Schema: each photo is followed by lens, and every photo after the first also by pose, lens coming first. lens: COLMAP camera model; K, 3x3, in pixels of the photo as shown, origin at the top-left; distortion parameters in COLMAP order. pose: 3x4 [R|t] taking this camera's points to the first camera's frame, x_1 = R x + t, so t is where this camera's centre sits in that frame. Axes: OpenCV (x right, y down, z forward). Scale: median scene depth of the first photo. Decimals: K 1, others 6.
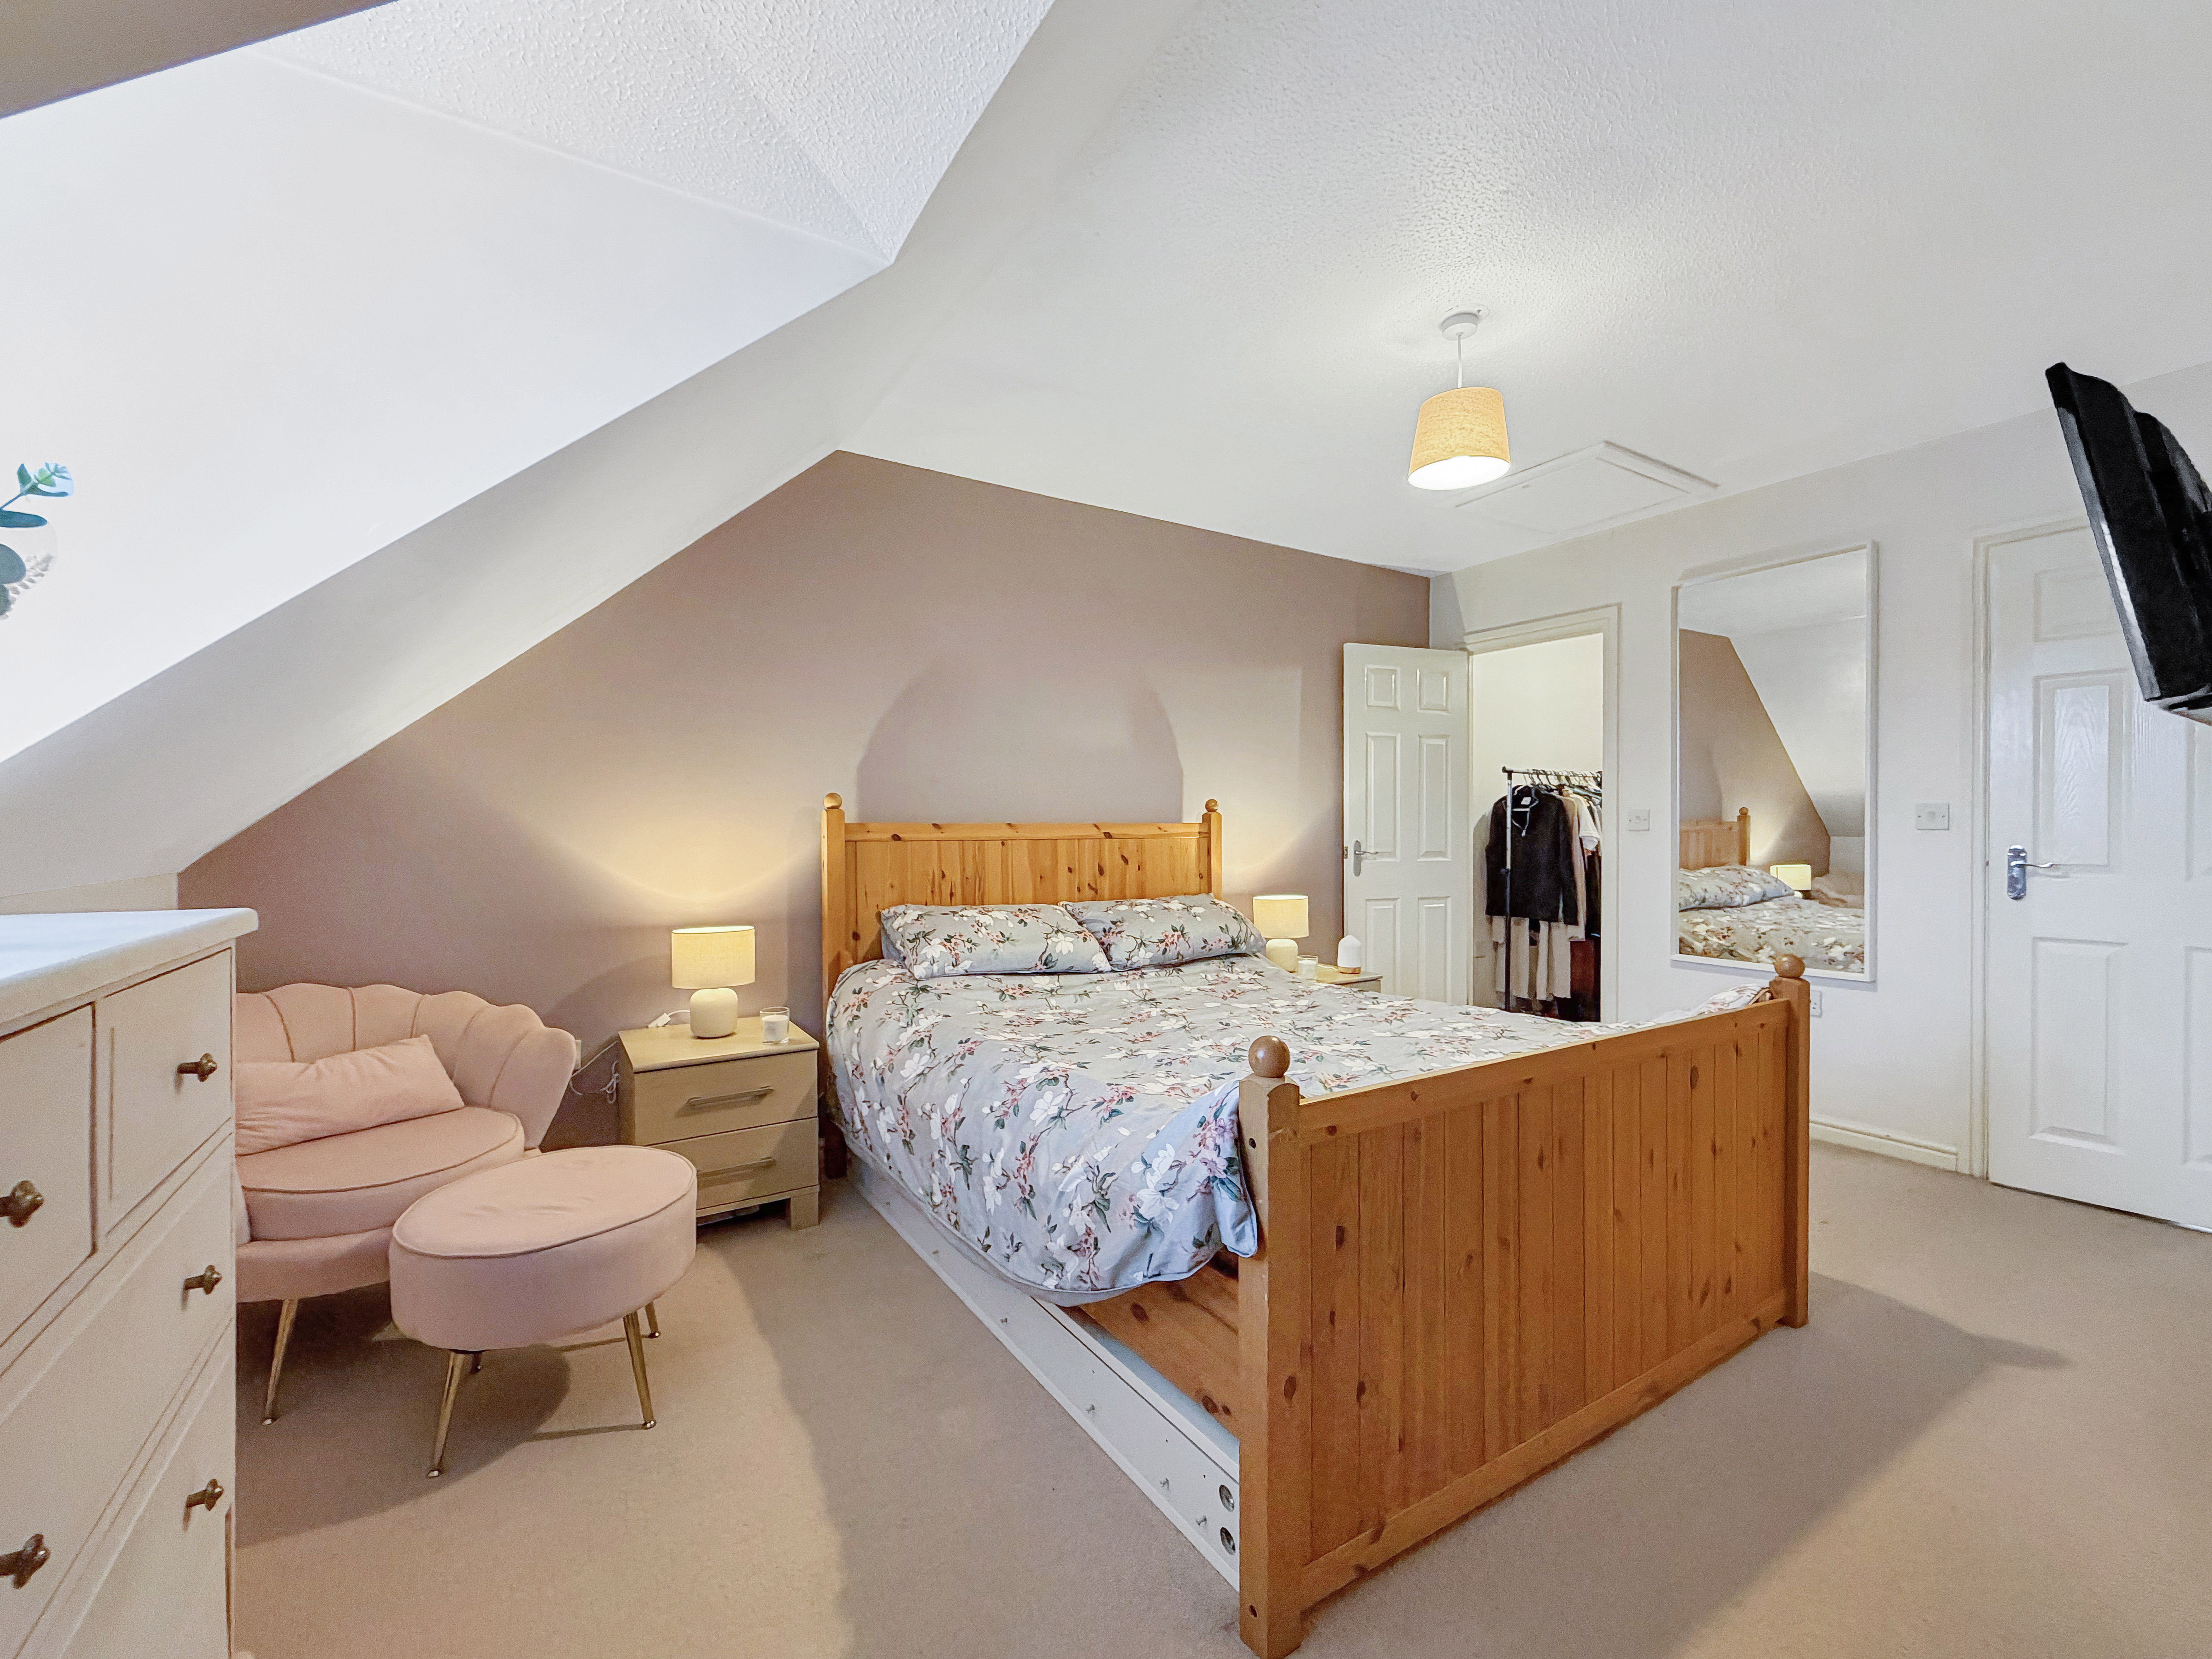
lens RADIAL K [[908.3, 0, 1099.1], [0, 908.3, 833.4], [0, 0, 1]] dist [-0.007878, 0.000328]
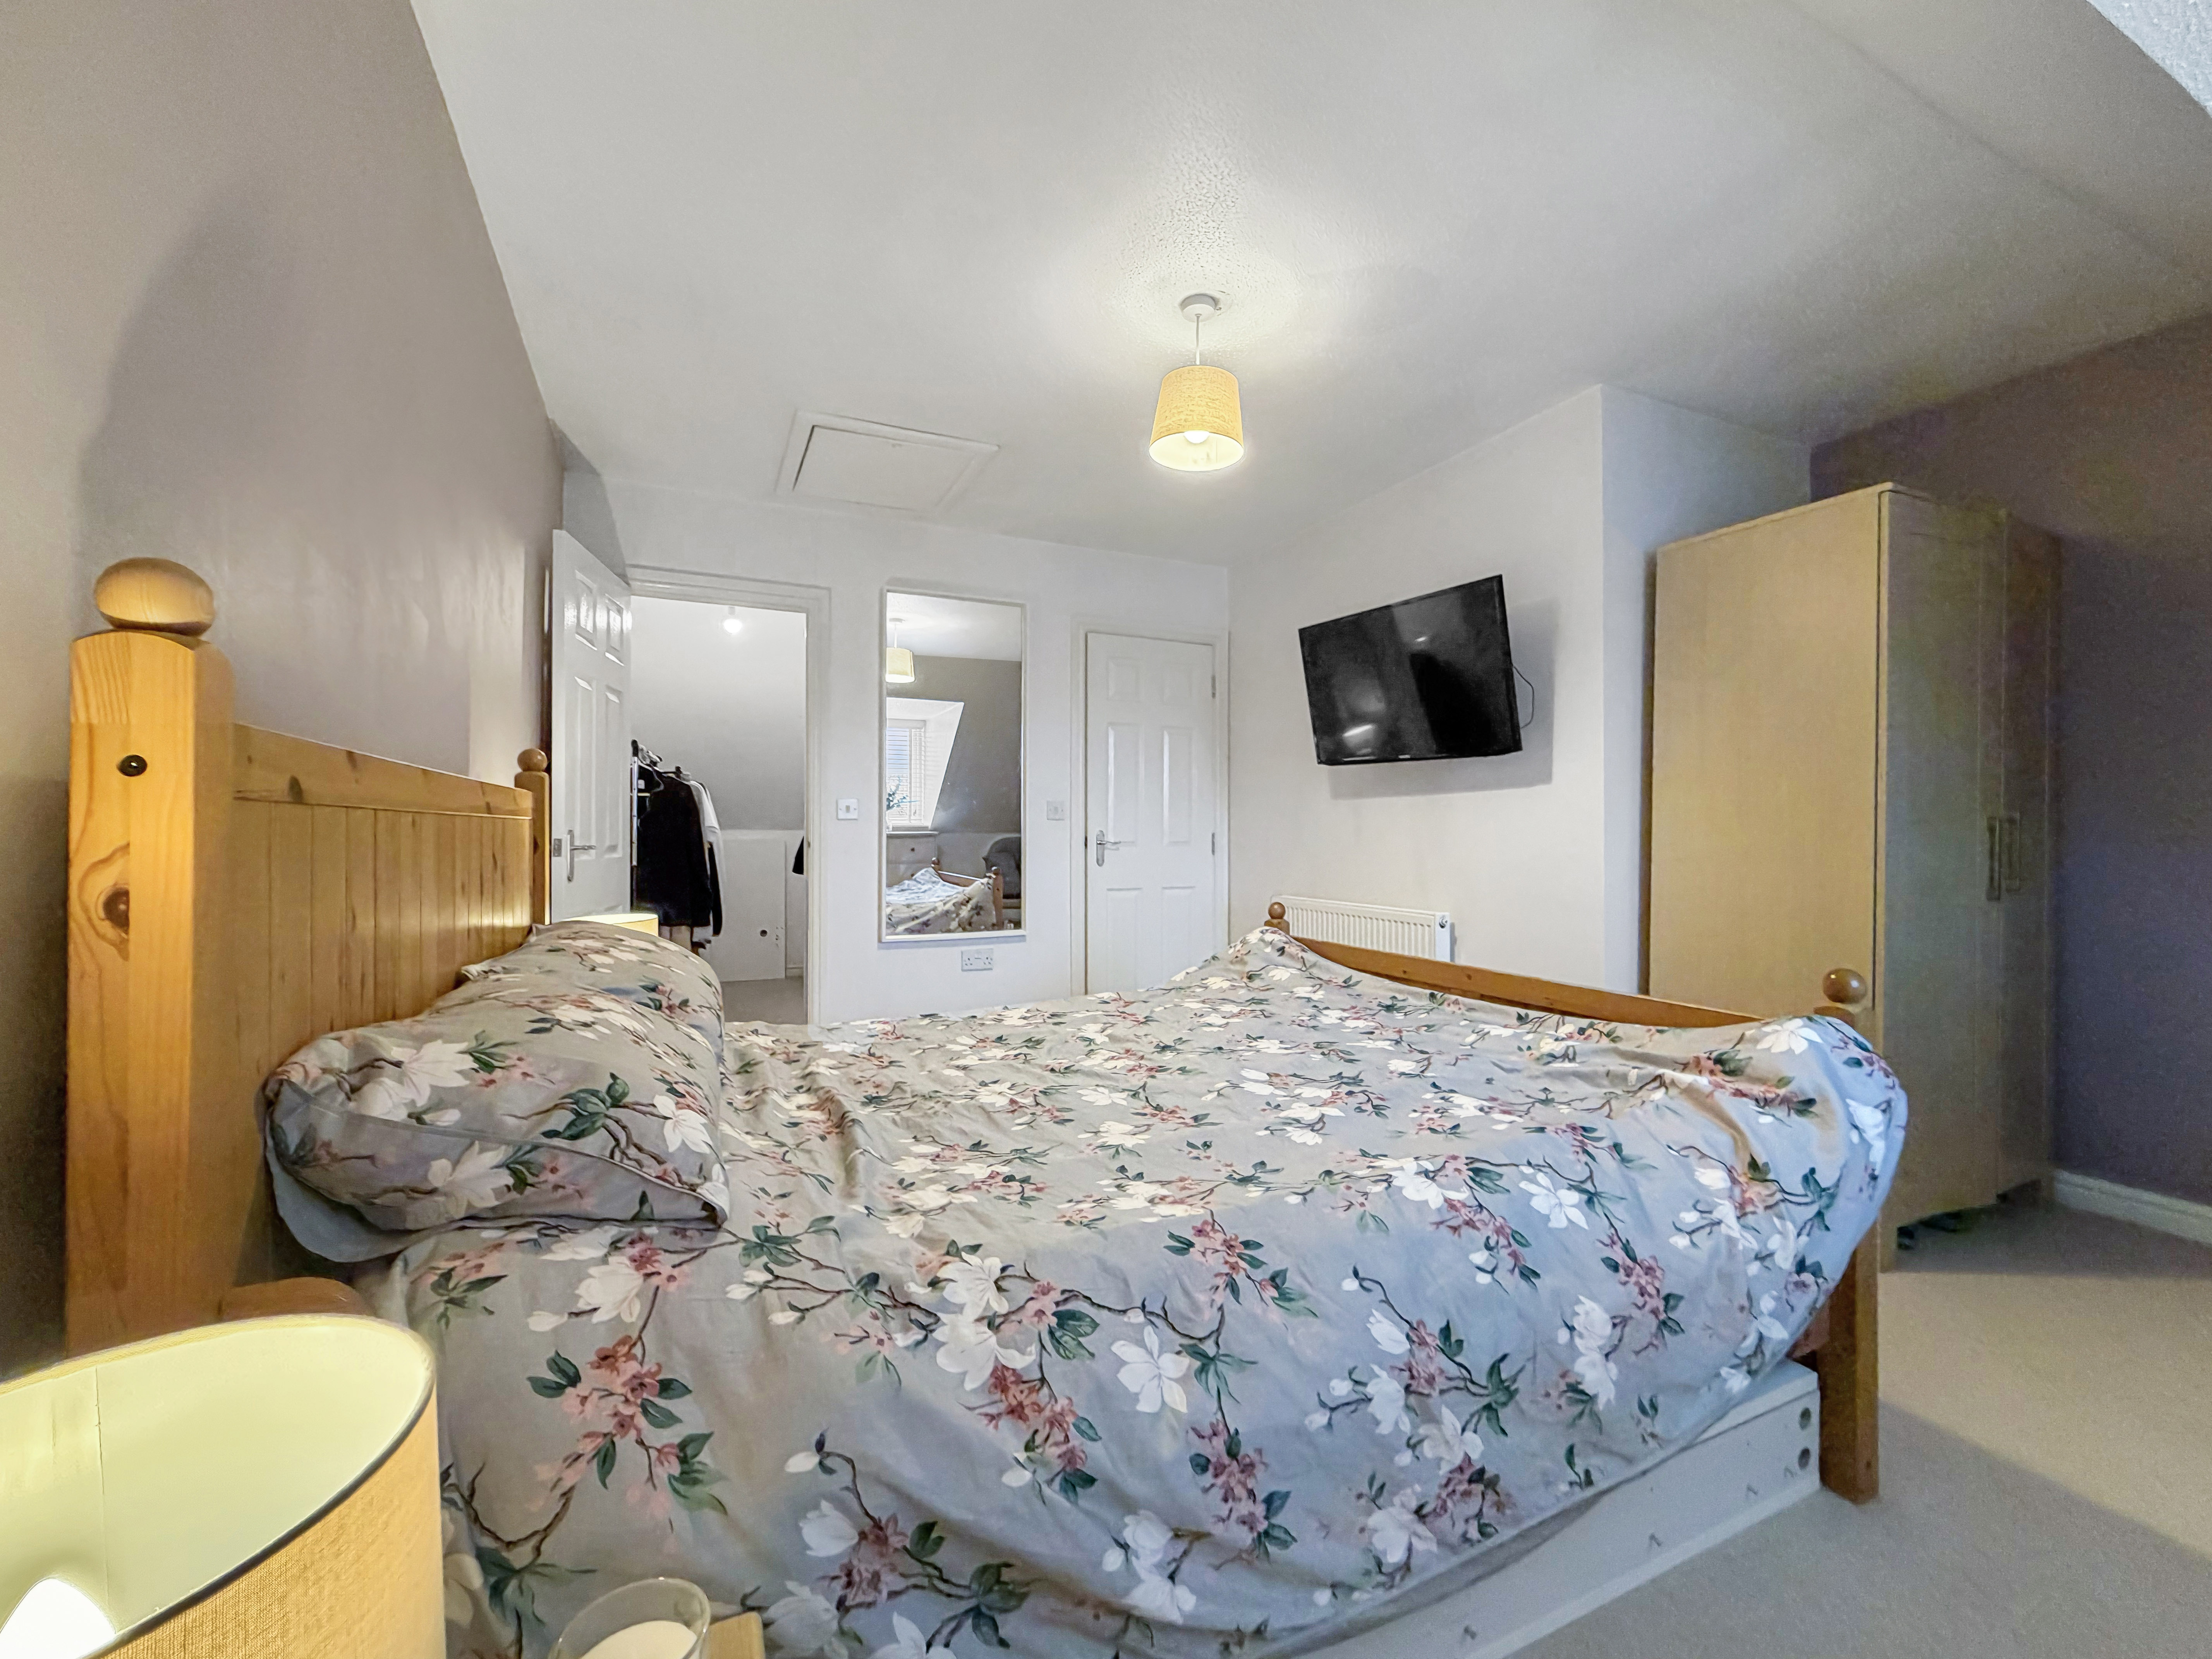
lens RADIAL K [[908.3, 0, 1100.6], [0, 908.3, 827.5], [0, 0, 1]] dist [-0.007878, 0.000328]
pose [[0.128337, 0.015061, 0.991616, -0.726180], [0.000822, 0.999883, -0.015293, 0.037151], [-0.991730, 0.002777, 0.128309, 1.186752]]
